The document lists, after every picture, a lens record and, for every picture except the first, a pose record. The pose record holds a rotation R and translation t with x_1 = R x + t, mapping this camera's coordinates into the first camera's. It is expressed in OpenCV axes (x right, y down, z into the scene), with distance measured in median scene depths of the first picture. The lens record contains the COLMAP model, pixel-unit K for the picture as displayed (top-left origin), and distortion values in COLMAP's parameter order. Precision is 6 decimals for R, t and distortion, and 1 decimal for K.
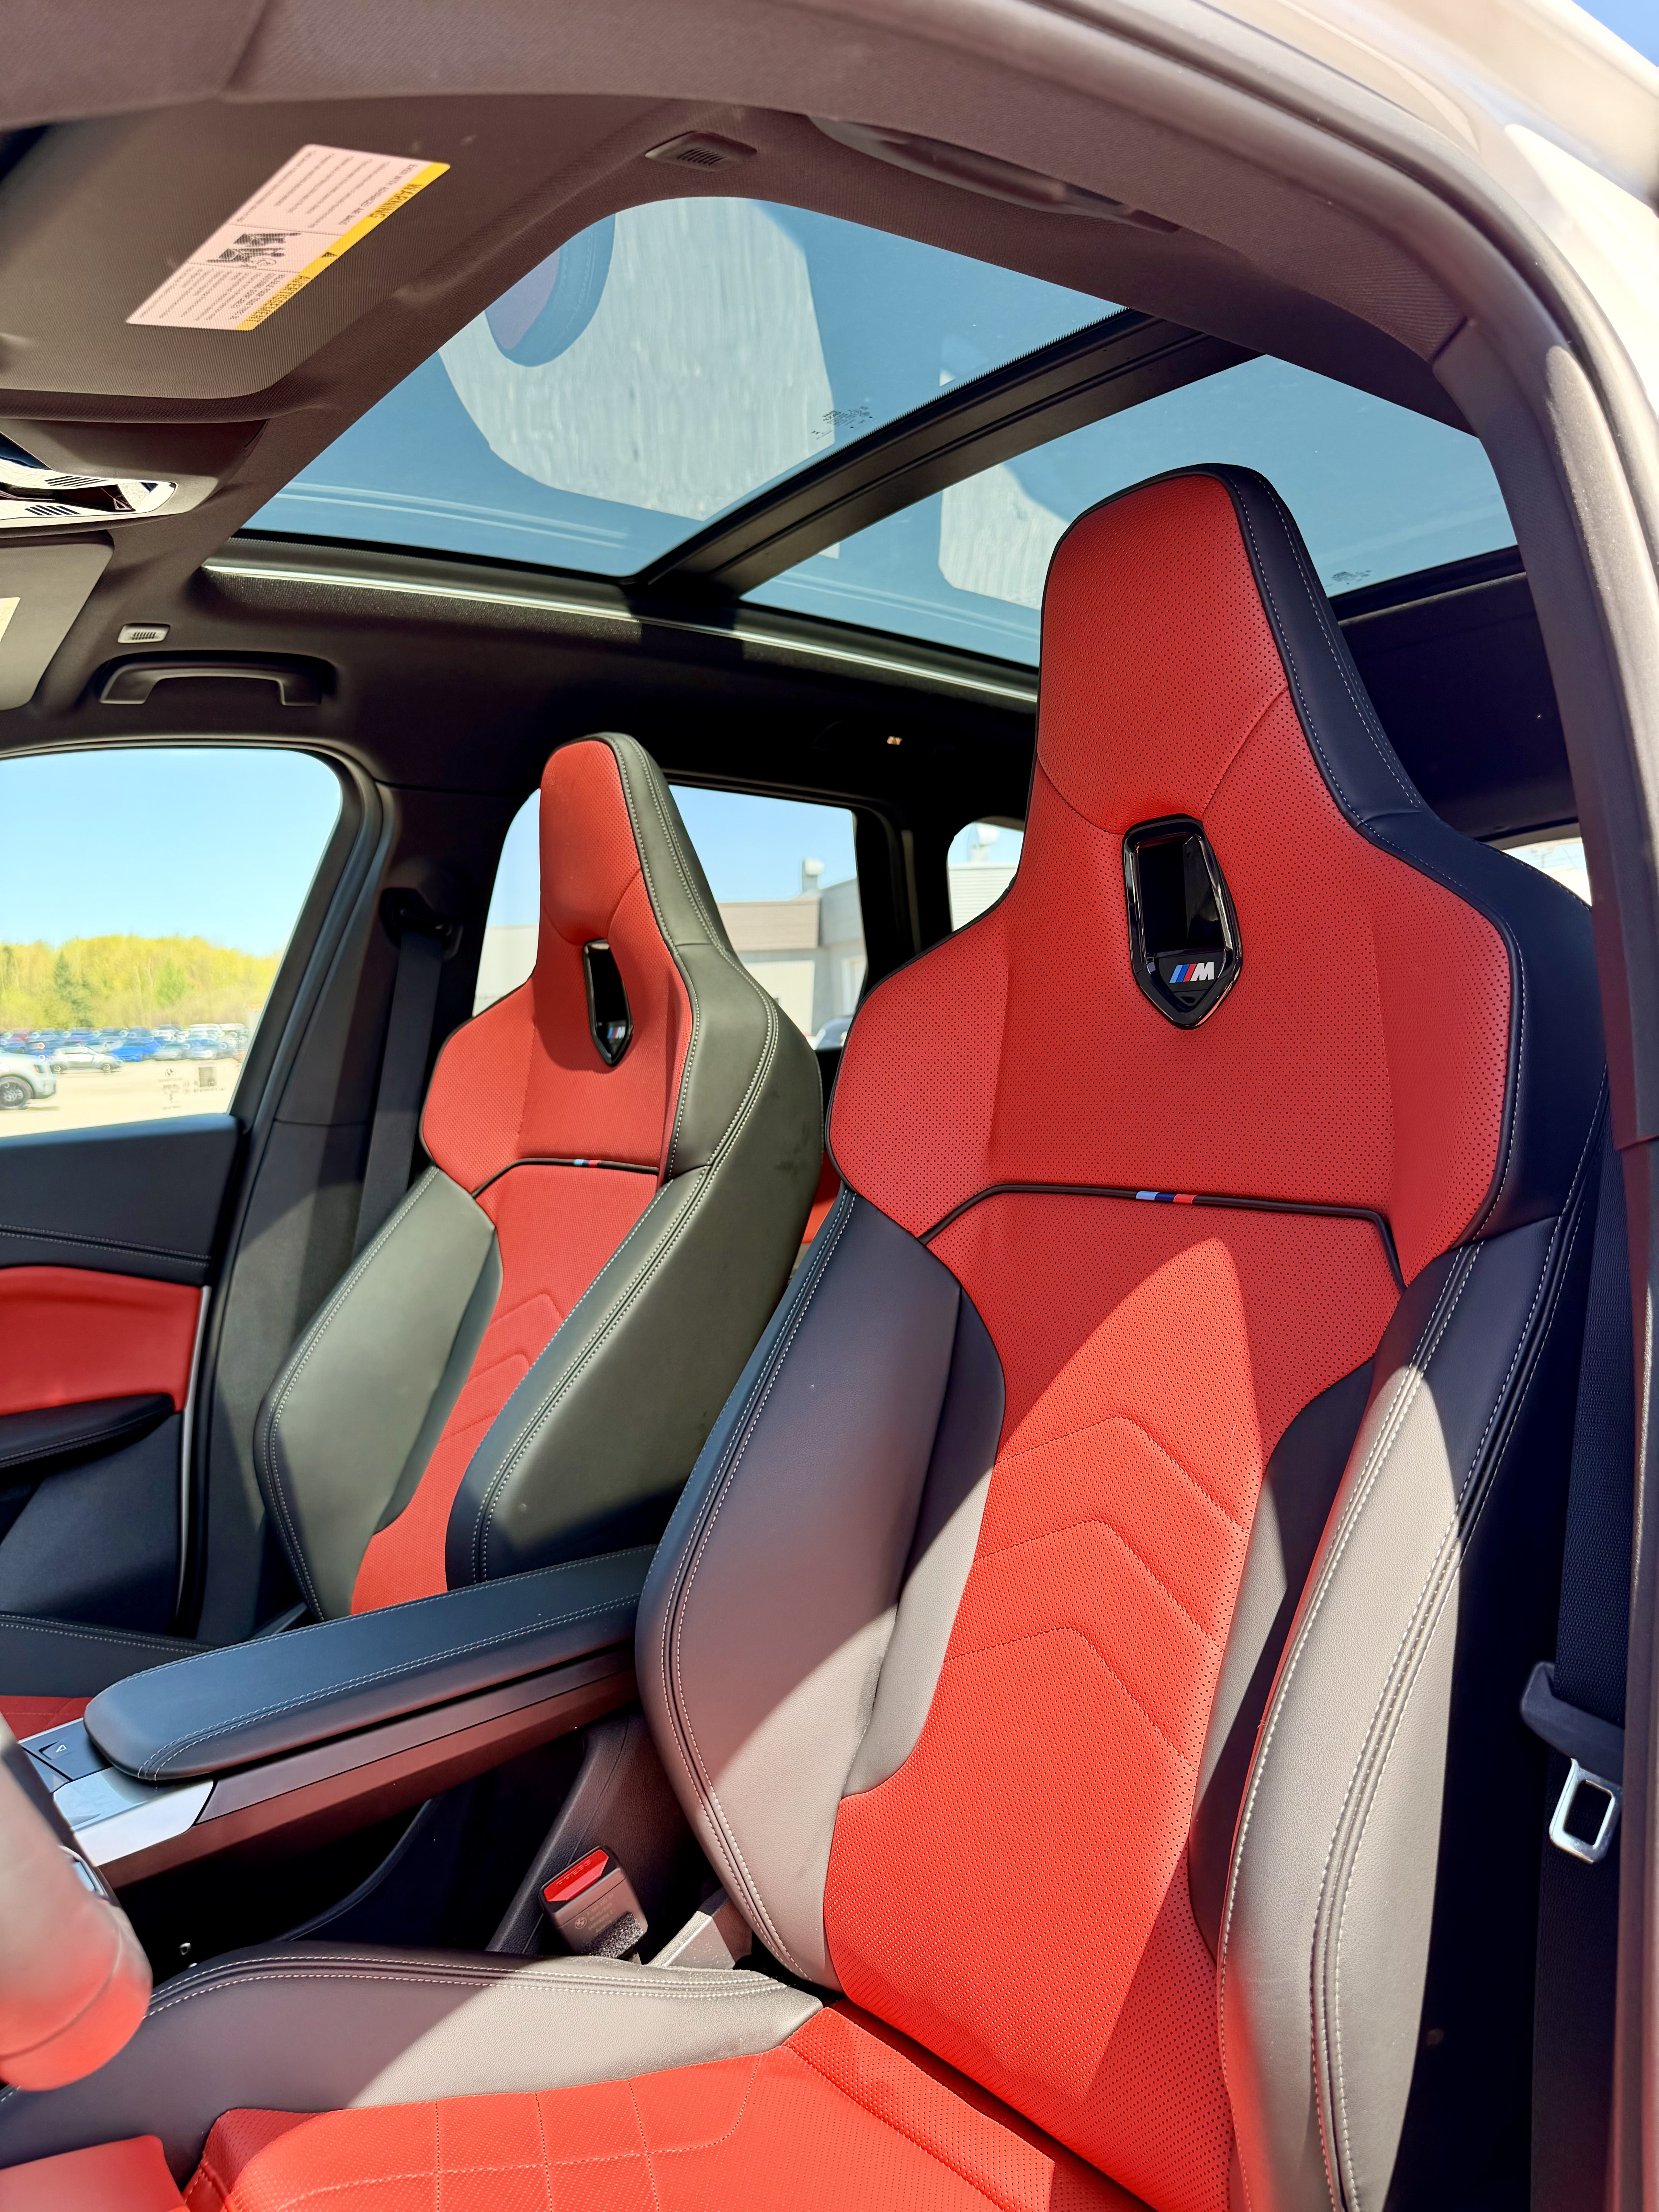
lens RADIAL K [[1521.9, 0, 829.1], [0, 1521.9, 1081.2], [0, 0, 1]] dist [0.077114, -0.144950]
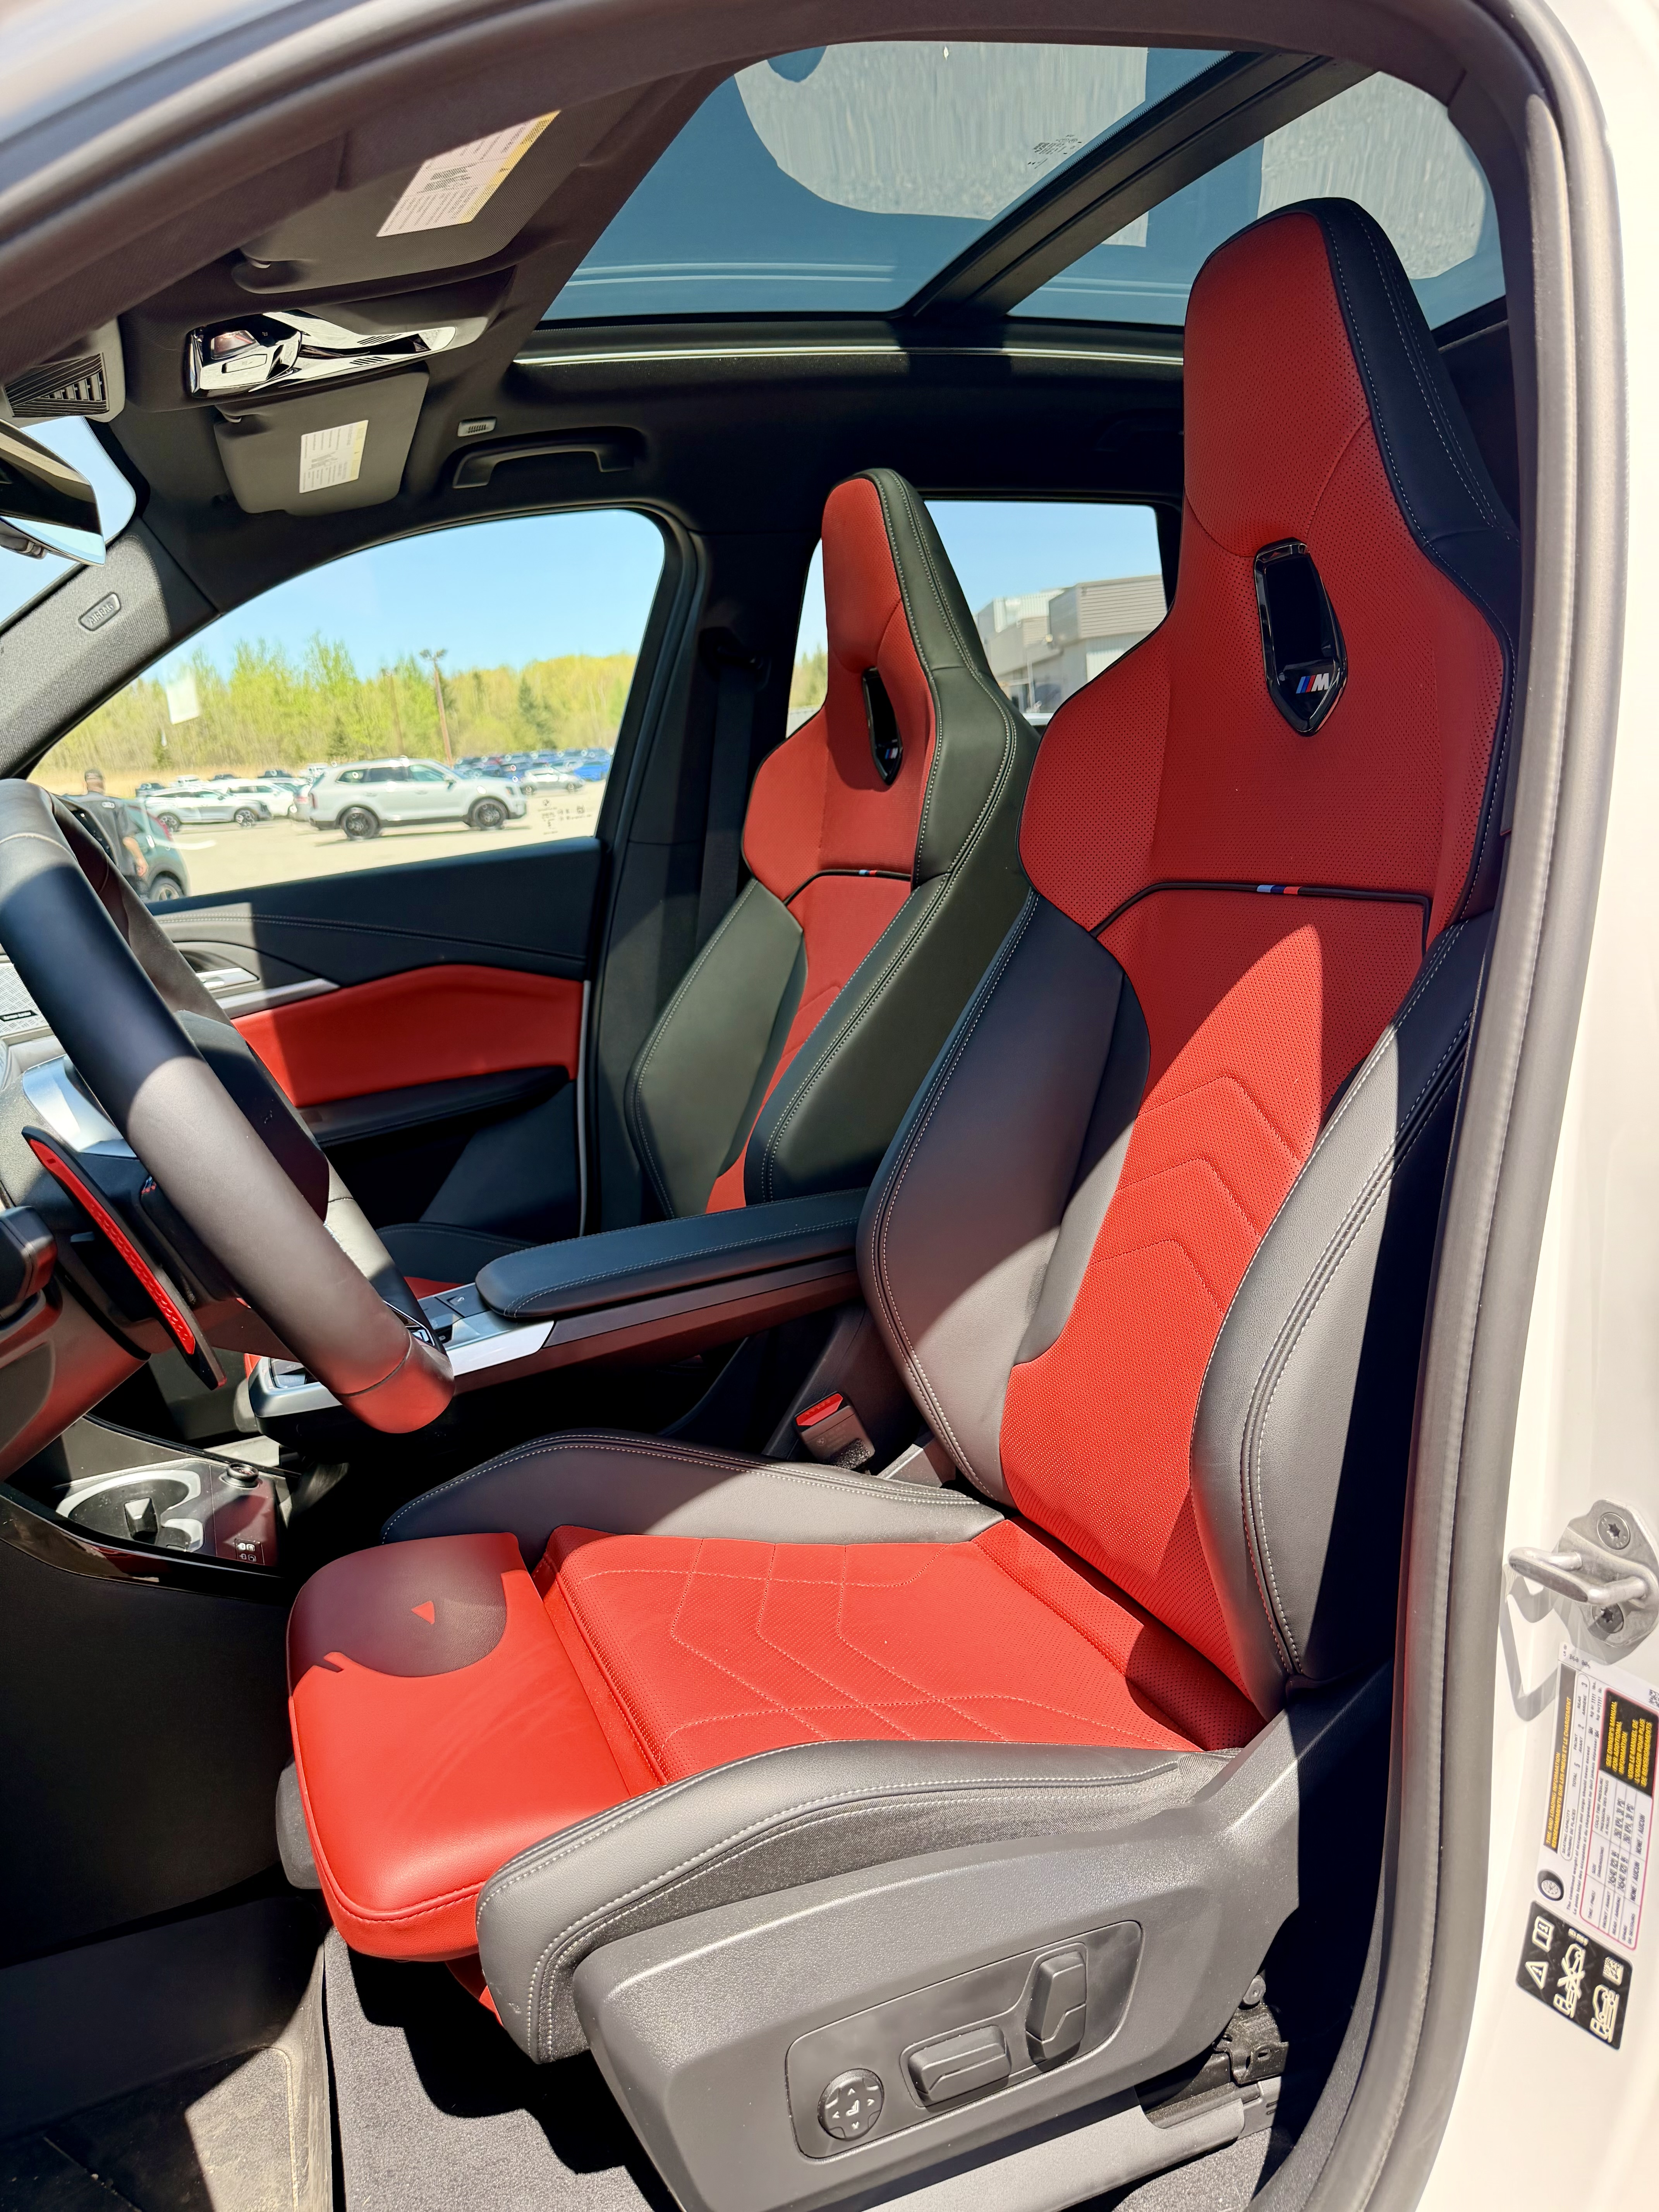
lens RADIAL K [[1558.8, 0, 829.6], [0, 1558.8, 1102.1], [0, 0, 1]] dist [0.013091, -0.019989]
pose [[0.960899, 0.016116, -0.276430, 0.211128], [0.040034, 0.979730, 0.196282, -0.010760], [0.273990, -0.199674, 0.940776, -0.215765]]
